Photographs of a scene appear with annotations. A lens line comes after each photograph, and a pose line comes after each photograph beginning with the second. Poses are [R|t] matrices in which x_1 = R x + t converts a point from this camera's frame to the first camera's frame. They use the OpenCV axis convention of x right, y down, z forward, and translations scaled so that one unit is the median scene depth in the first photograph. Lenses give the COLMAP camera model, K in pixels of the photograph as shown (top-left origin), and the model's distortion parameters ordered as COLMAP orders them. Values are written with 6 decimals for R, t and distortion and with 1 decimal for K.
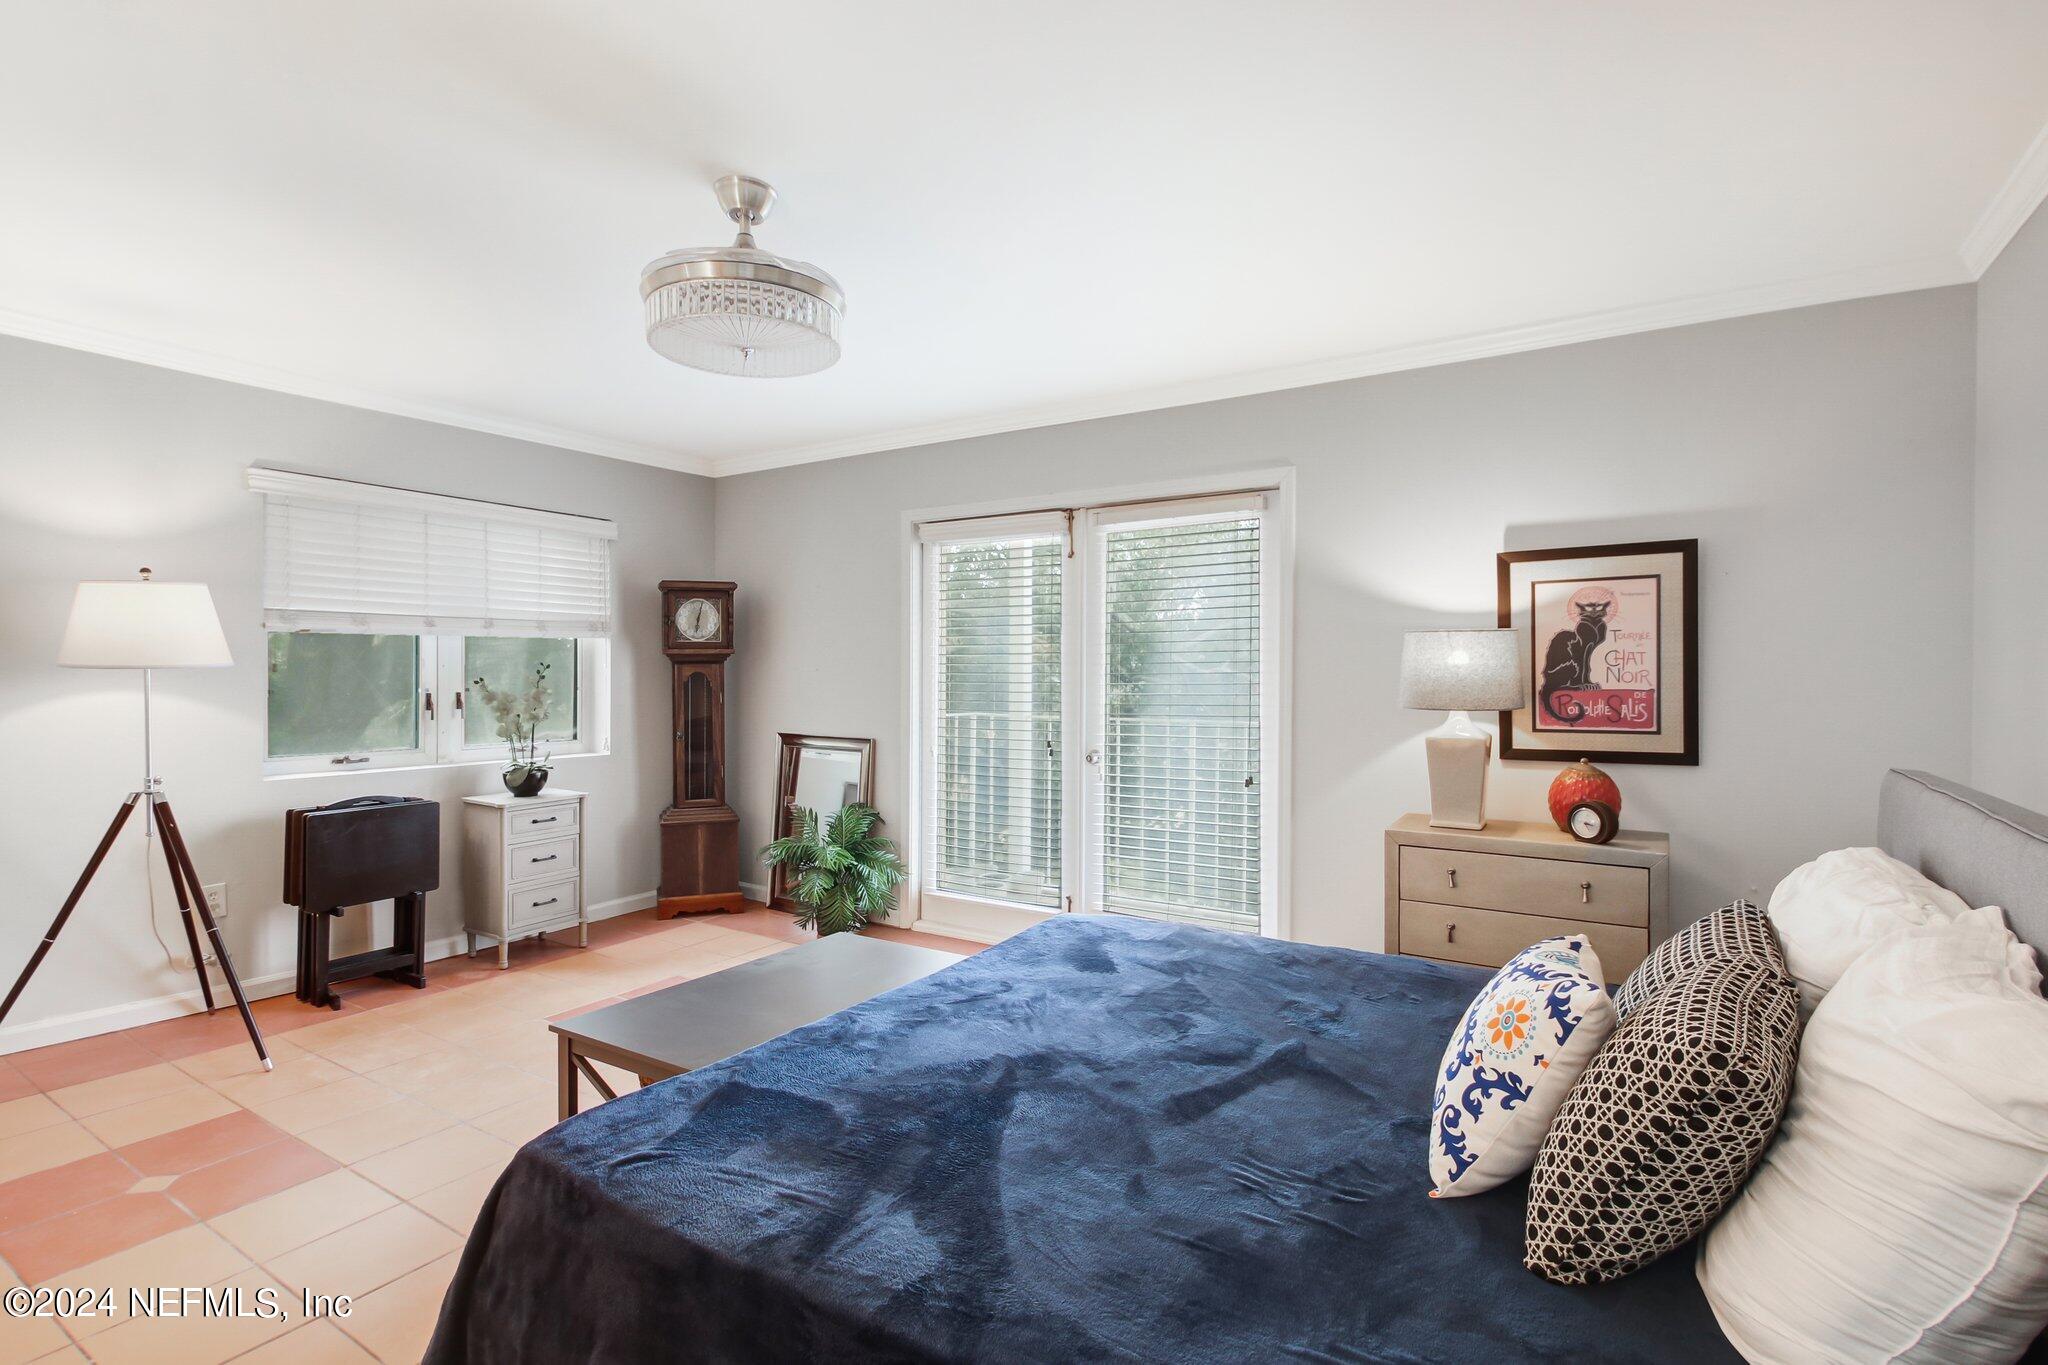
lens RADIAL K [[969.6, 0, 1027.3], [0, 969.6, 672.4], [0, 0, 1]] dist [0.020354, -0.007765]
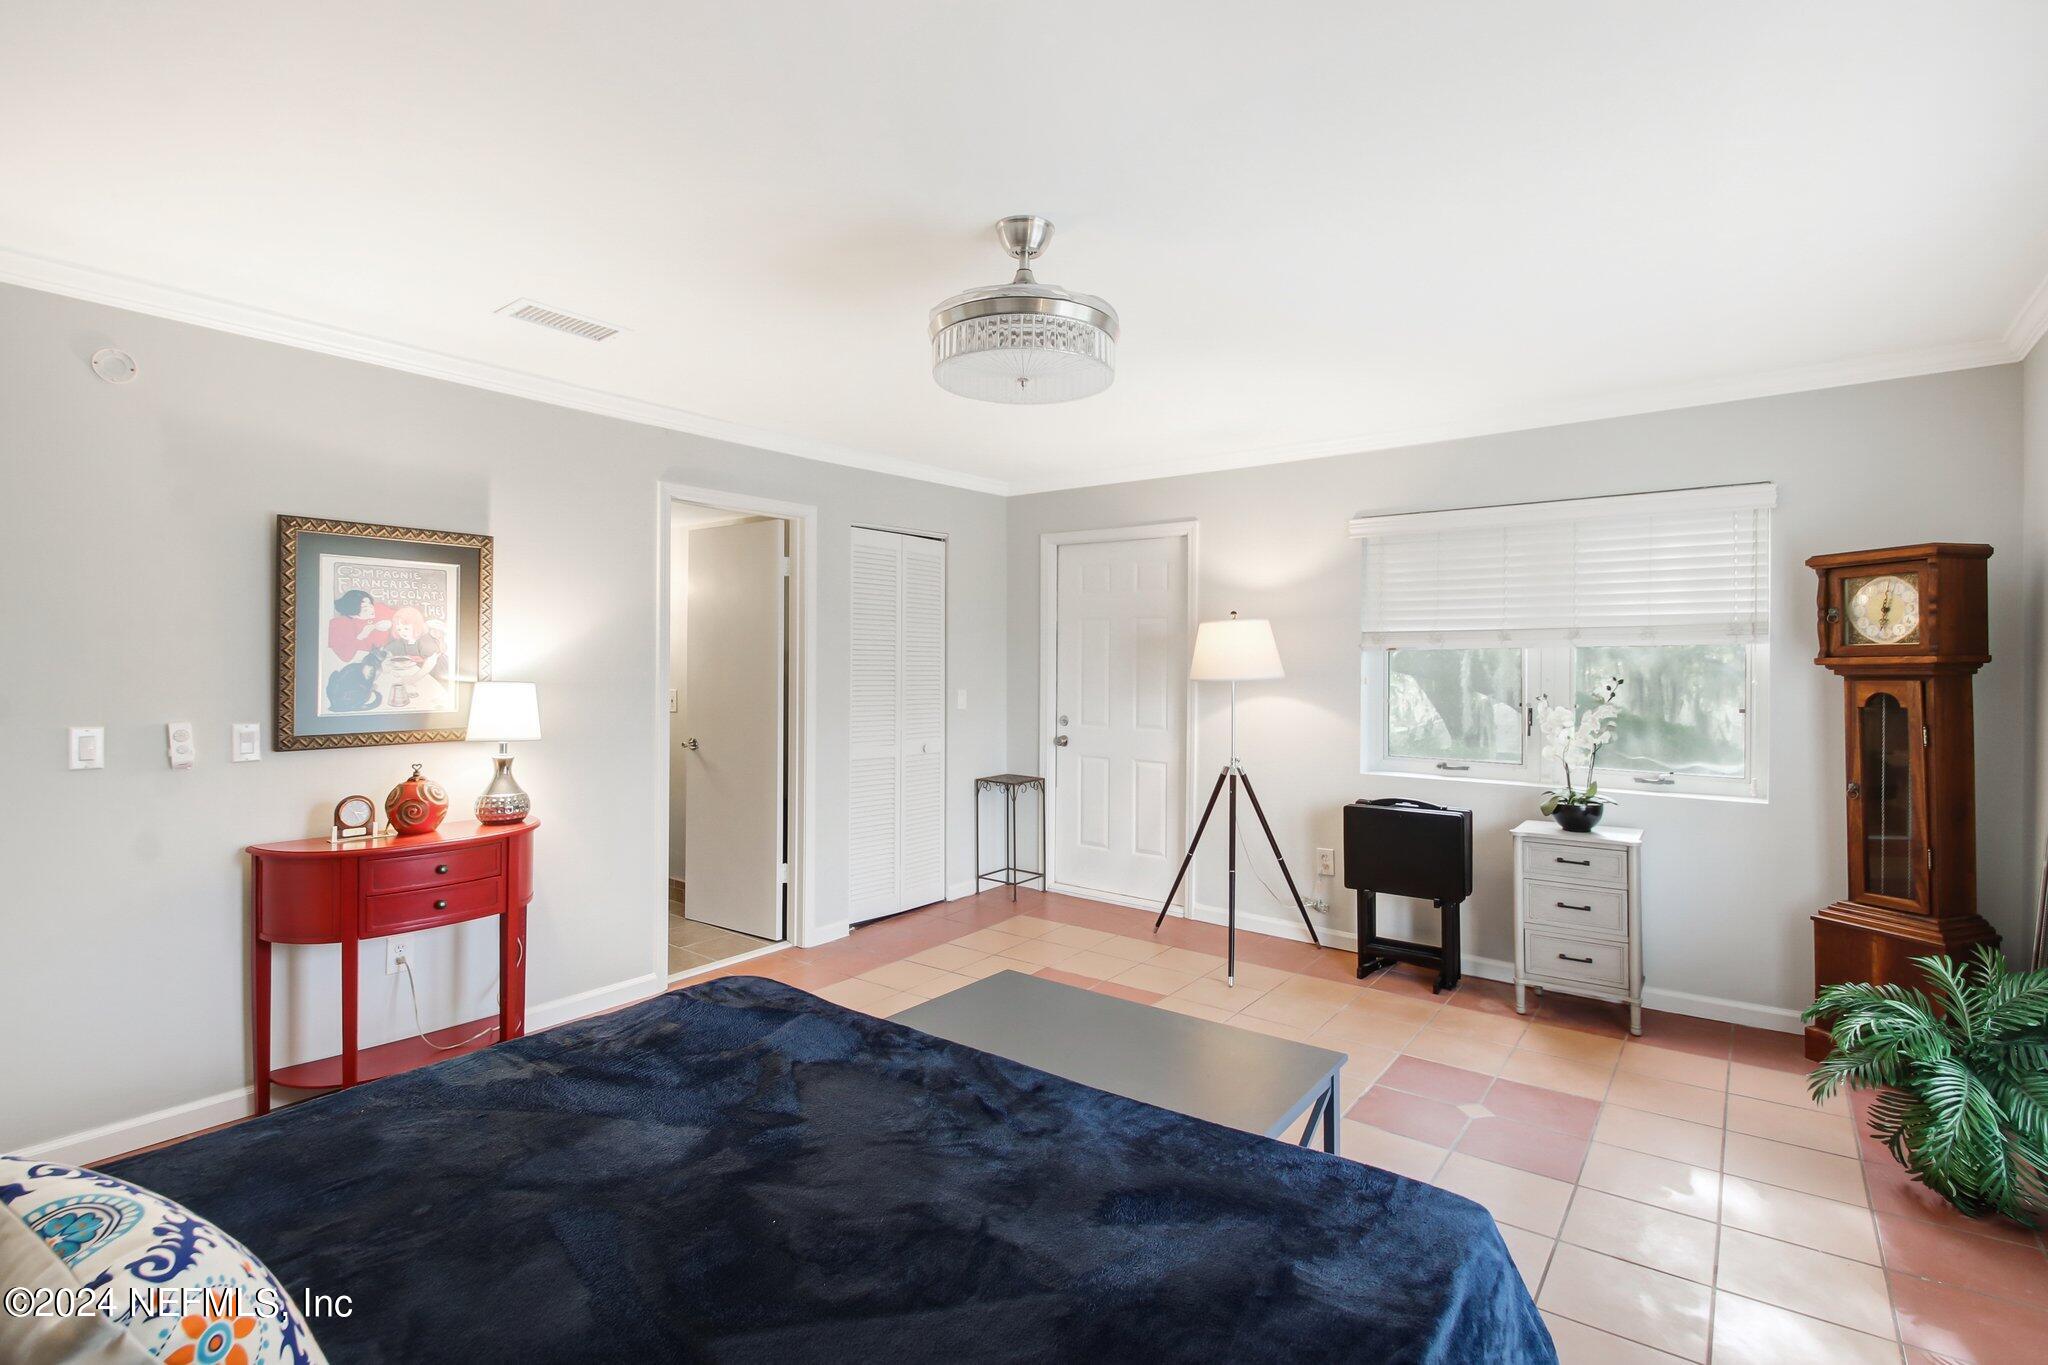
lens RADIAL K [[969.6, 0, 1026.1], [0, 969.6, 670.8], [0, 0, 1]] dist [0.020354, -0.007765]
pose [[-0.076101, 0.000251, -0.997100, 0.418784], [-0.006747, 0.999977, 0.000767, -0.014297], [0.997077, 0.006786, -0.076098, 0.617630]]
